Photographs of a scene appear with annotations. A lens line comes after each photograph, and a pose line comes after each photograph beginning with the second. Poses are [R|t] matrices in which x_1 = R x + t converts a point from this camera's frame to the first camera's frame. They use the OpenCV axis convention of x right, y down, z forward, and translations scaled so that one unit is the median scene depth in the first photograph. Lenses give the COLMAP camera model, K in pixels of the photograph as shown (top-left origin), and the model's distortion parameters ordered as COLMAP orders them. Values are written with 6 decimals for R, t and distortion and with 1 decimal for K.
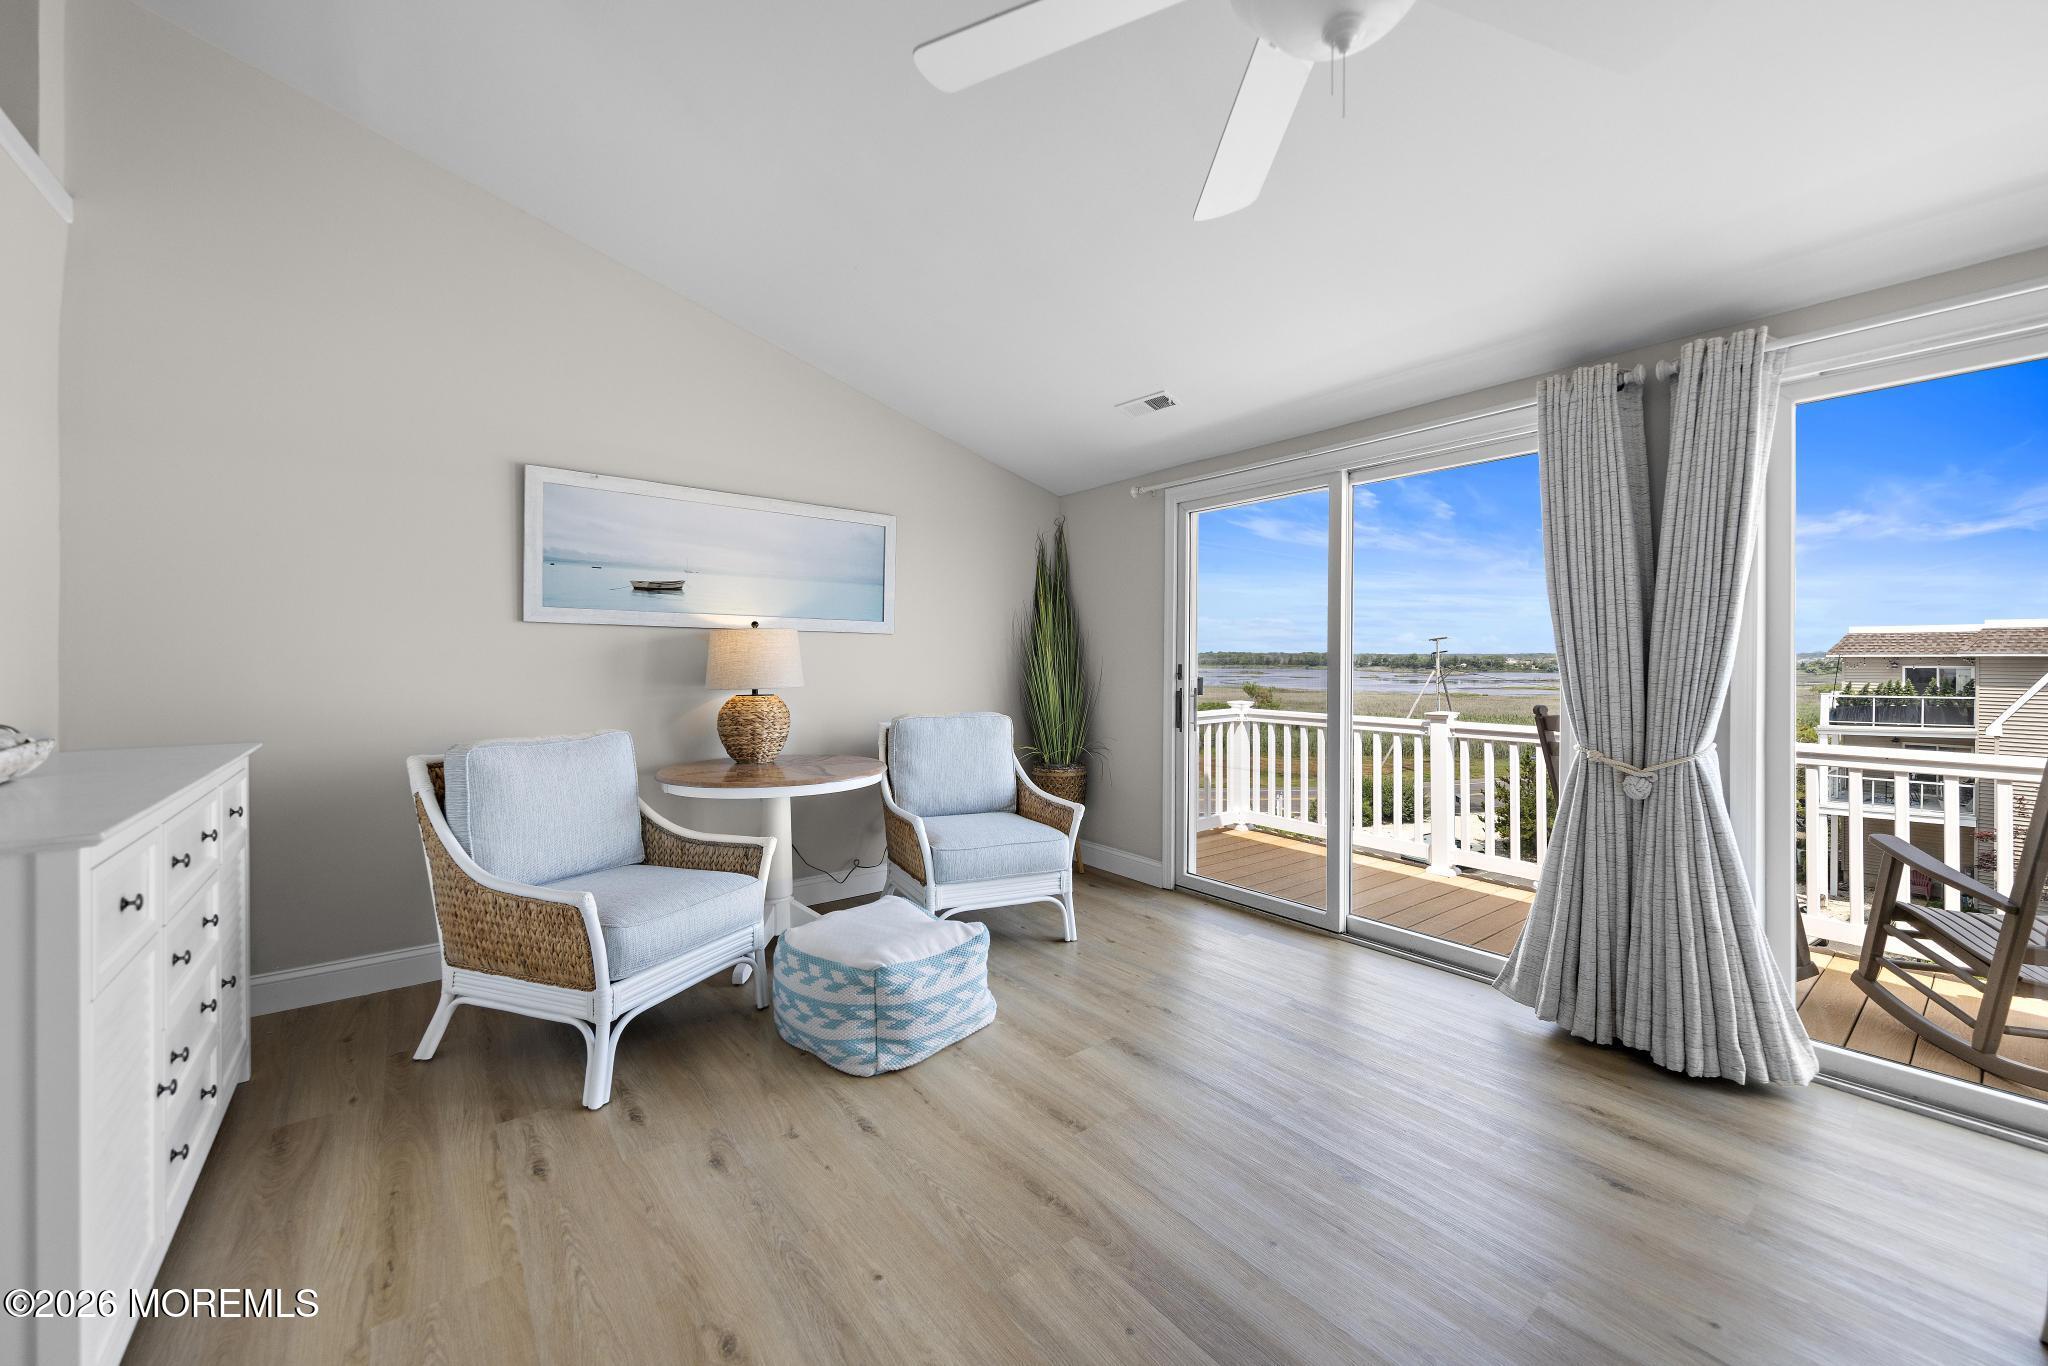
lens RADIAL K [[772.0, 0, 1020.2], [0, 772.0, 664.4], [0, 0, 1]] dist [0.007491, -0.000355]
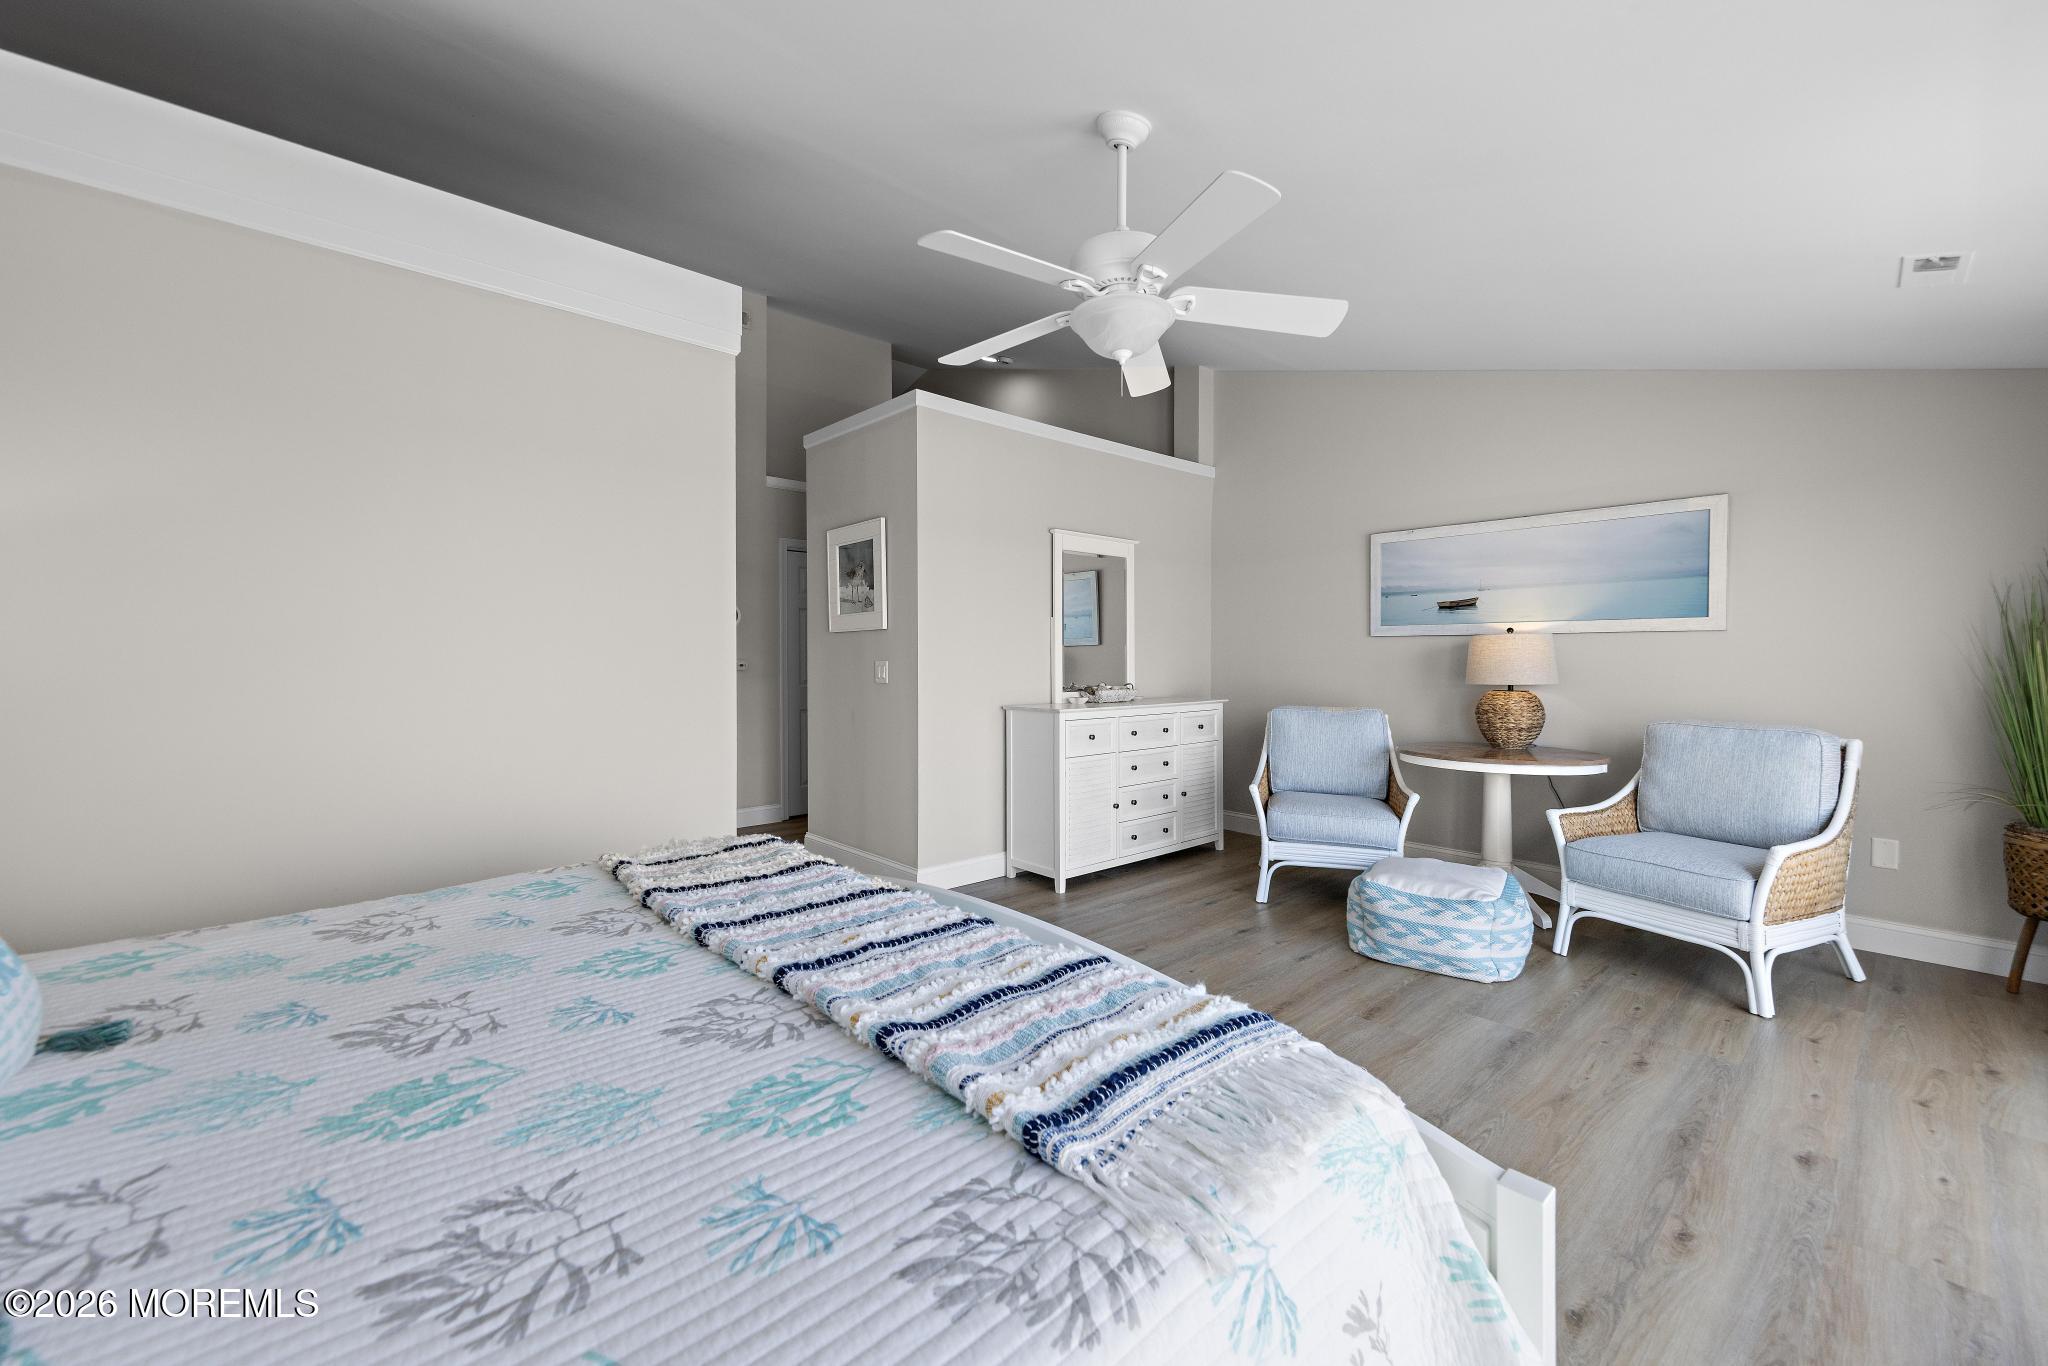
lens RADIAL K [[774.2, 0, 1026.5], [0, 774.2, 661.4], [0, 0, 1]] dist [-0.000109, -0.000016]
pose [[0.071141, -0.002280, -0.997464, 1.064037], [-0.003831, 0.999989, -0.002559, 0.001172], [0.997459, 0.004003, 0.071131, 0.259833]]
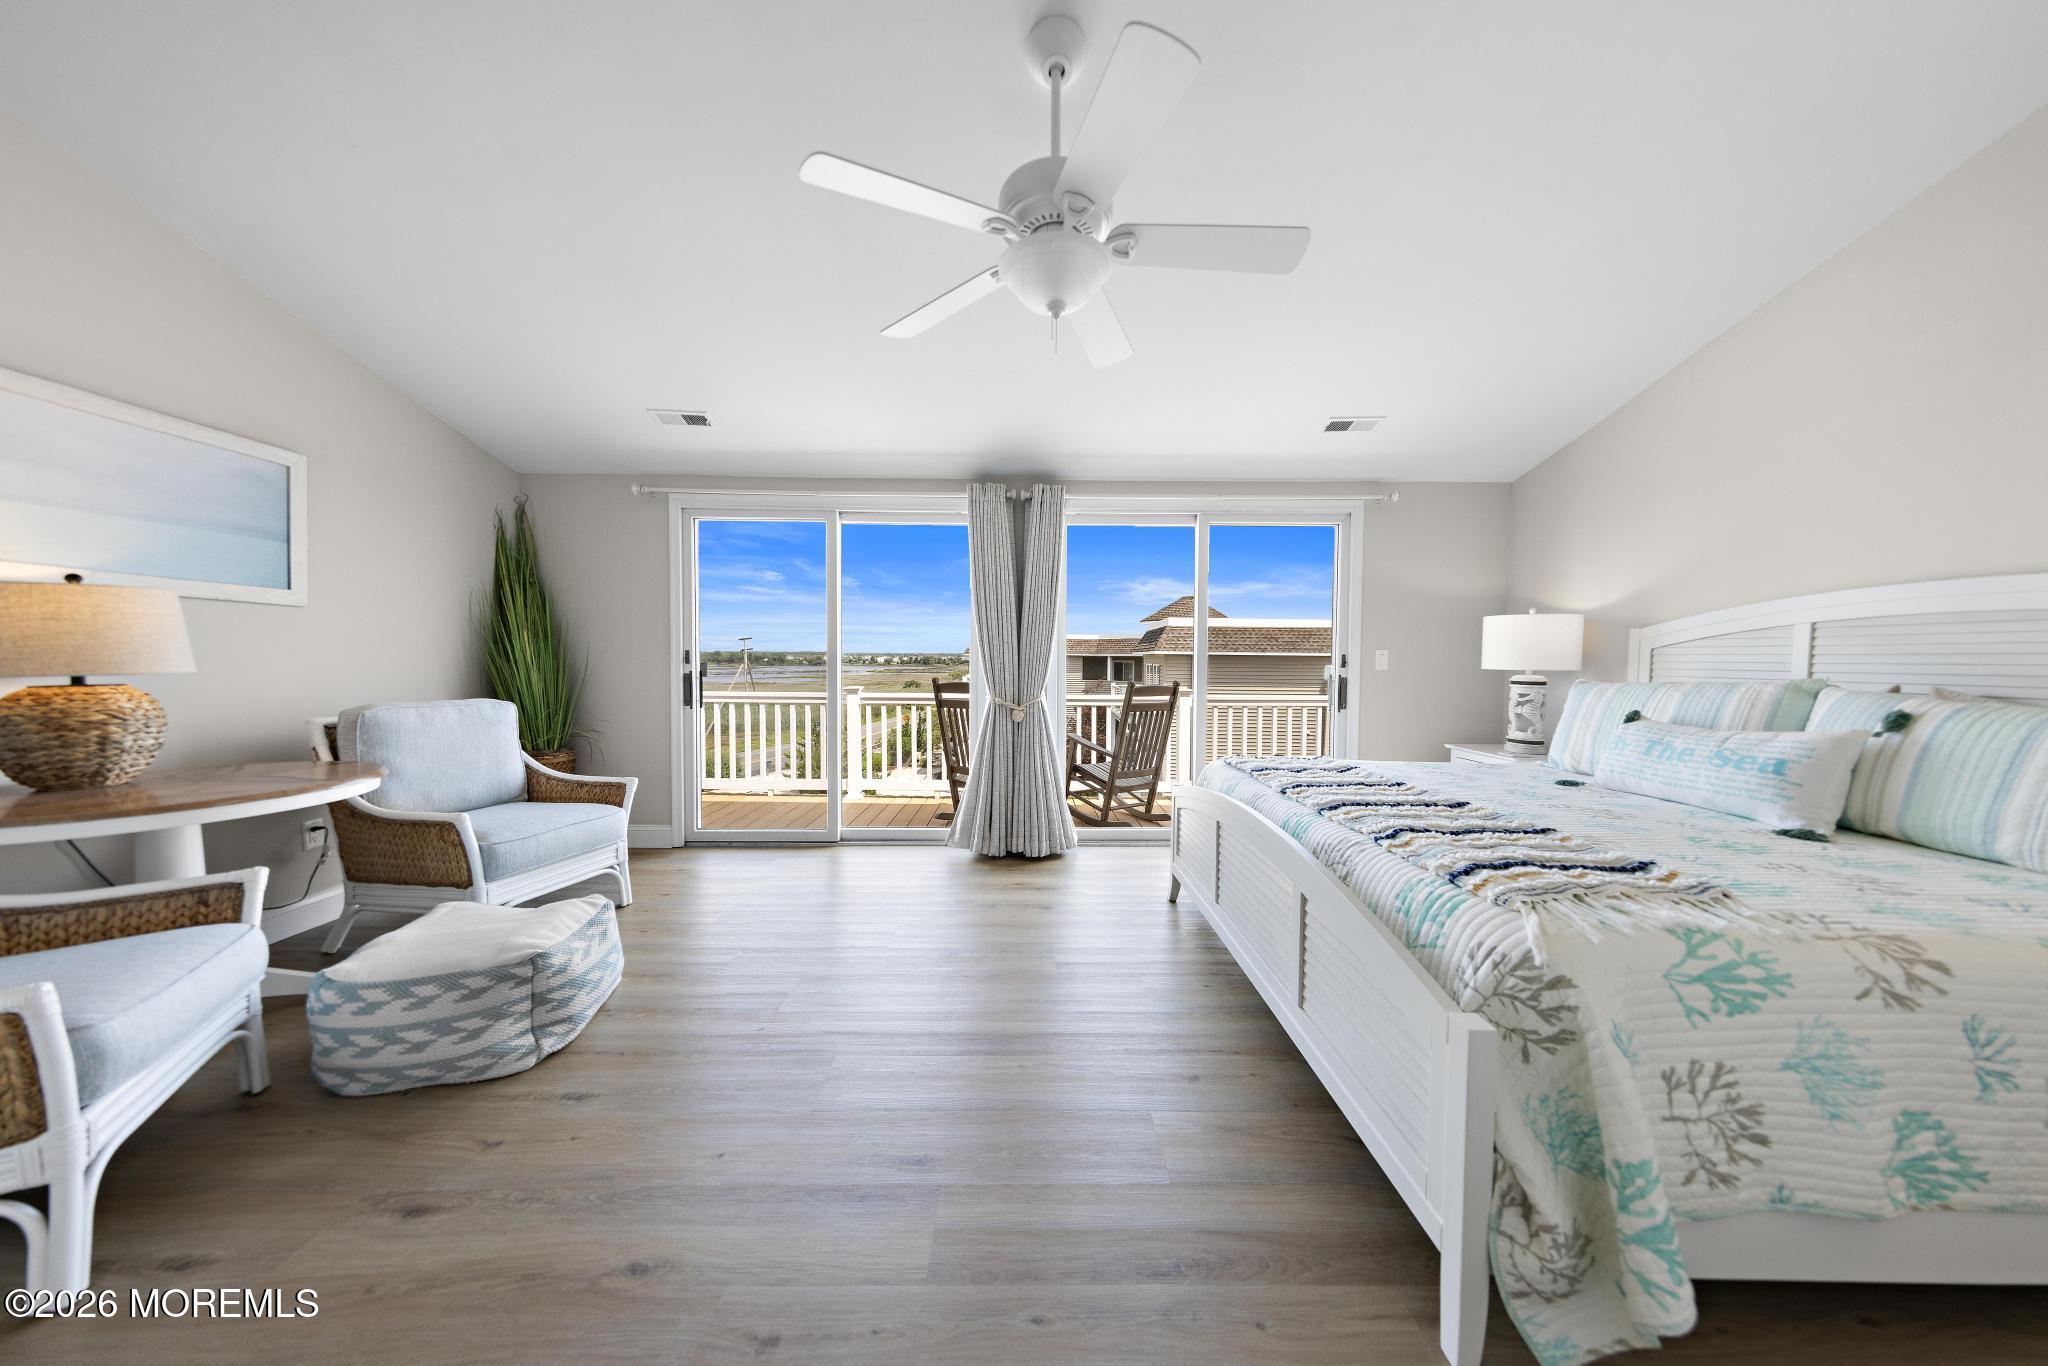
lens RADIAL K [[644.4, 0, 1024.0], [0, 644.4, 683.0], [0, 0, 1]] dist [0.001139, -0.000047]
pose [[0.609923, -0.025790, 0.792041, -0.397010], [-0.002955, 0.999389, 0.034817, 0.021881], [-0.792455, -0.023577, 0.609474, 0.032112]]
